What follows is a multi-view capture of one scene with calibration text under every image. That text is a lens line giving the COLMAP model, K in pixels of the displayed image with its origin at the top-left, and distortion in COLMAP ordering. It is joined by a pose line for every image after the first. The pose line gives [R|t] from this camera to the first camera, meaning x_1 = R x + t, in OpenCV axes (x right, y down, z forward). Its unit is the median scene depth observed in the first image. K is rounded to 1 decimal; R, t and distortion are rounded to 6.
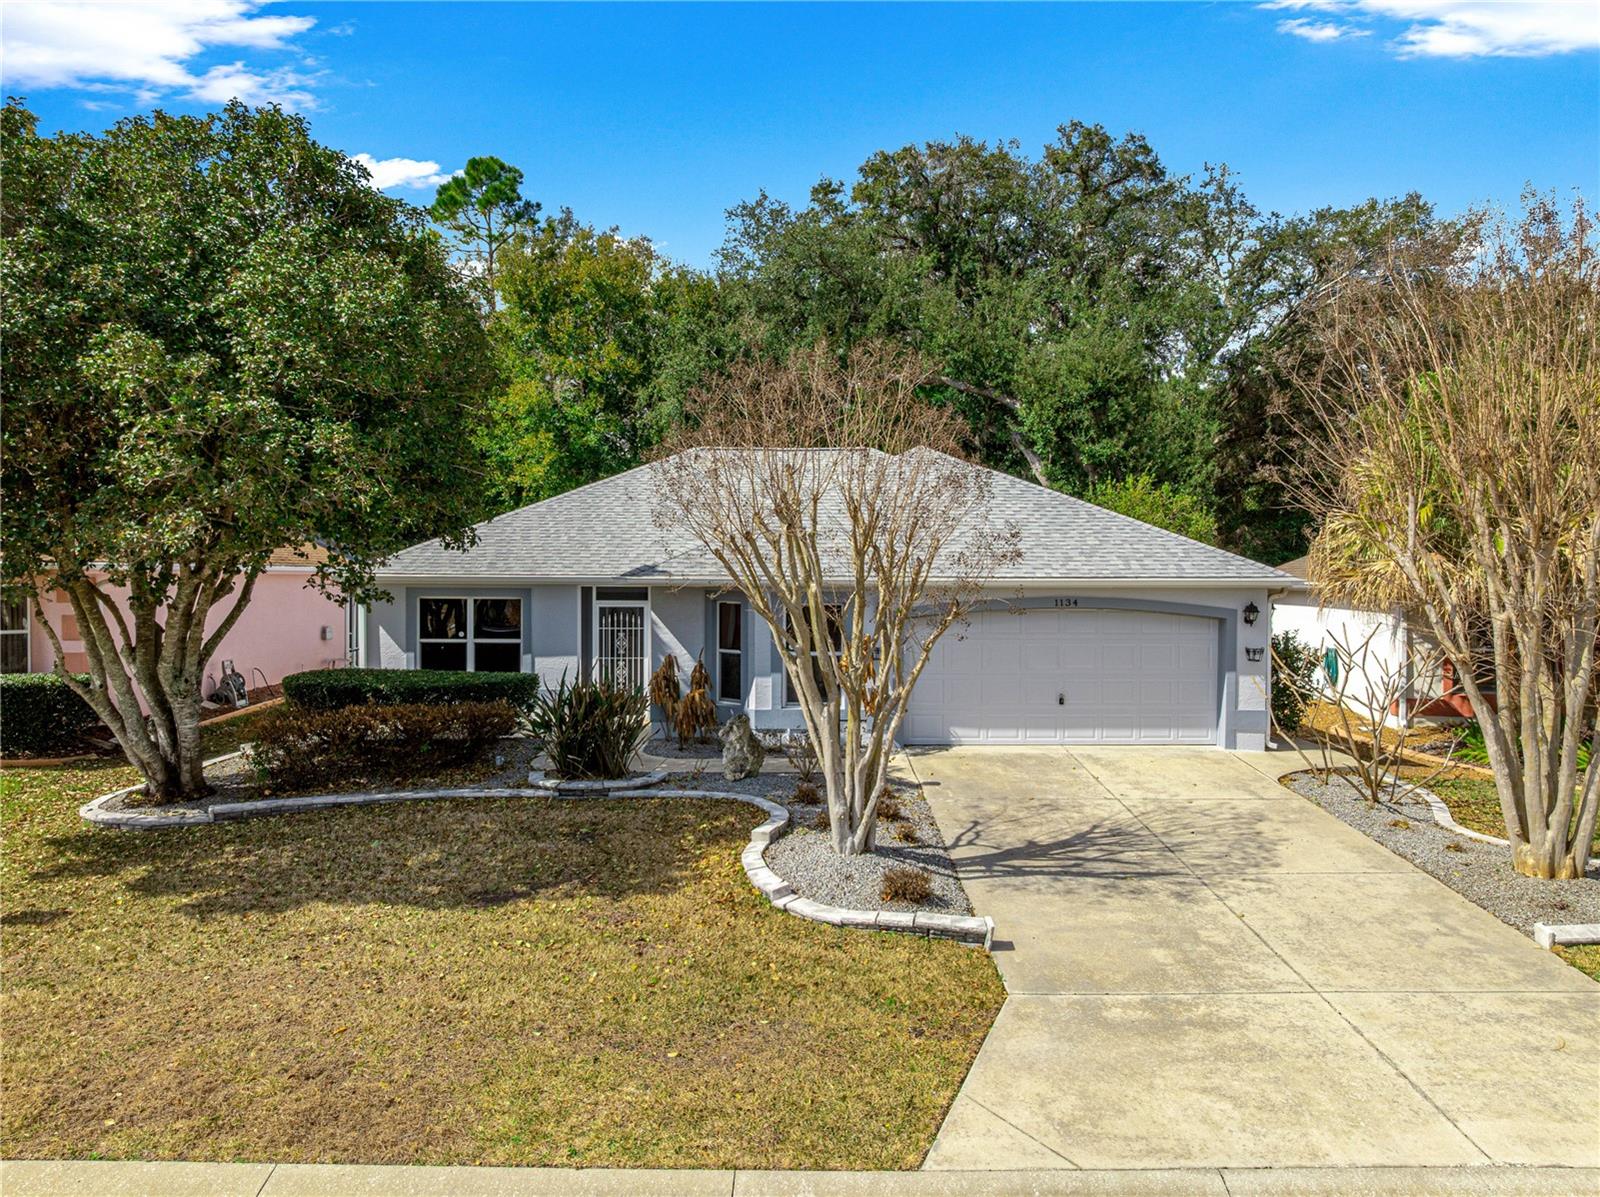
lens RADIAL K [[1096.9, 0, 800.0], [0, 1096.9, 598.5], [0, 0, 1]] dist [-0.028621, -0.001127]
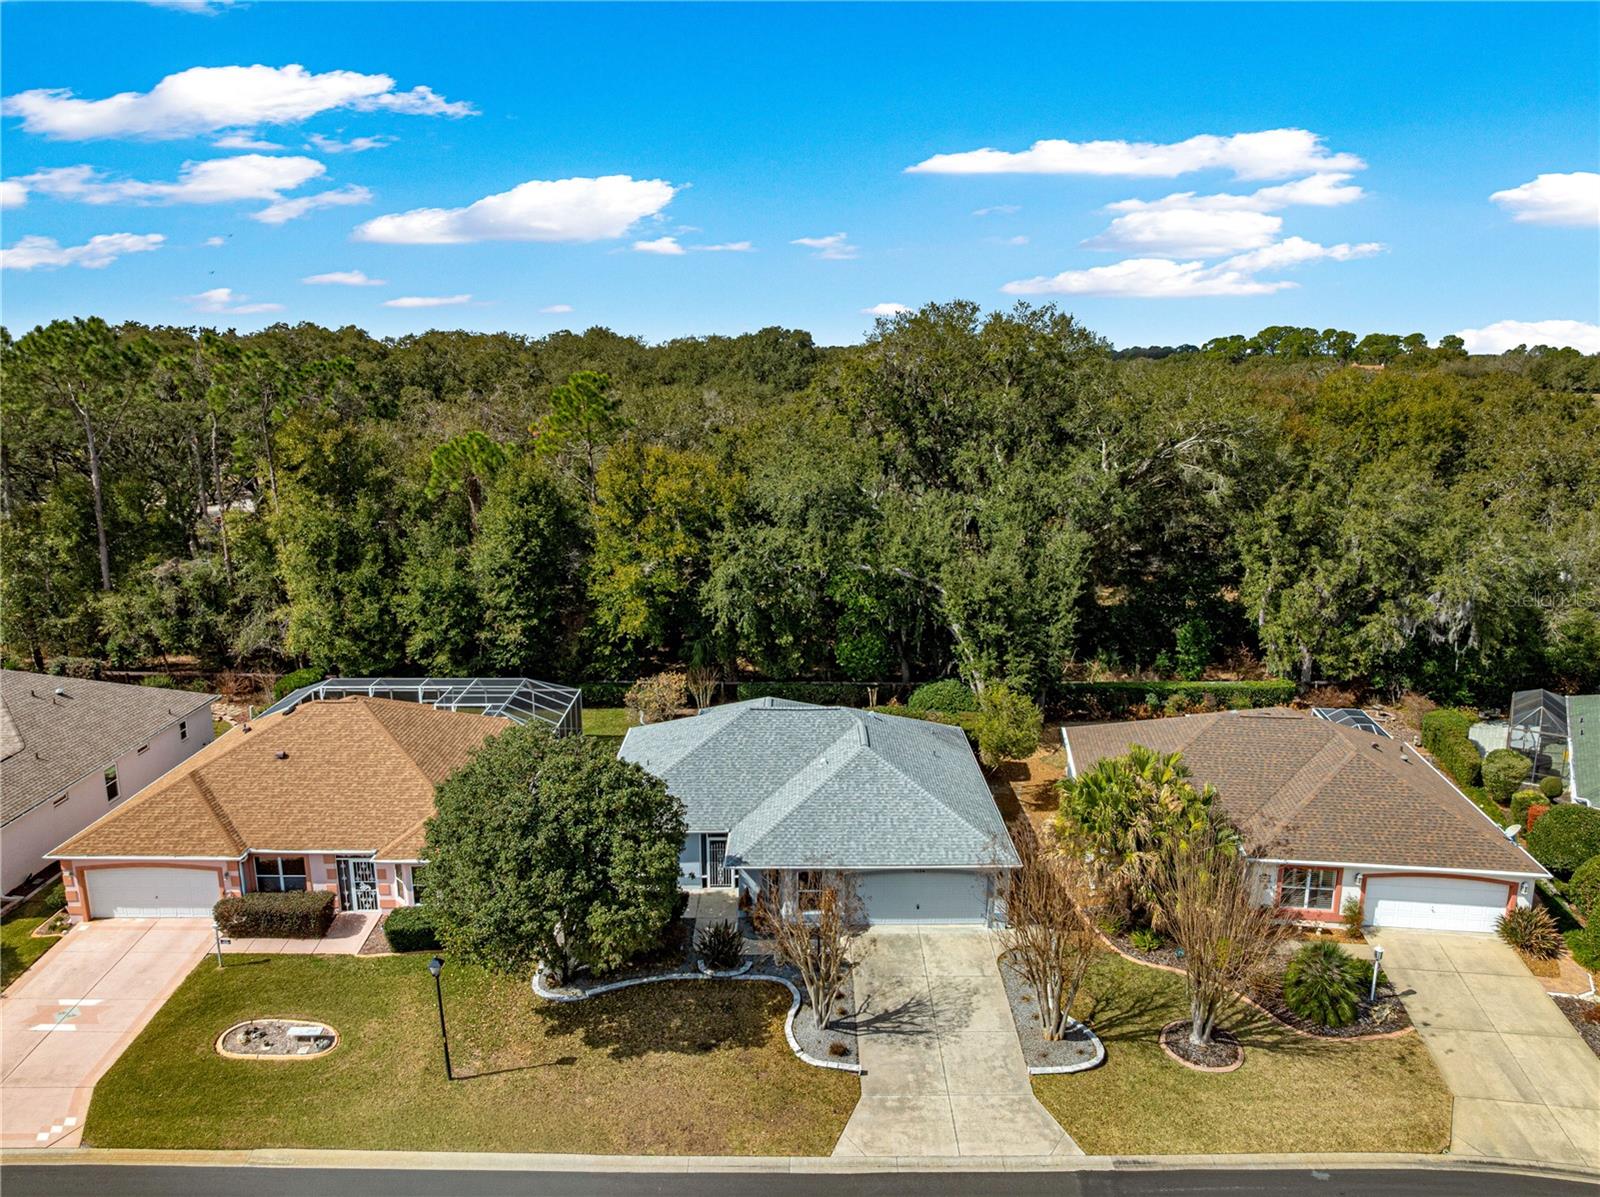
lens RADIAL K [[1096.9, 0, 800.0], [0, 1096.9, 598.5], [0, 0, 1]] dist [-0.028621, -0.001127]
pose [[0.999985, -0.001969, -0.005148, 0.006590], [0.002959, 0.979792, 0.199996, -1.602980], [0.004650, -0.200008, 0.979783, -1.795186]]
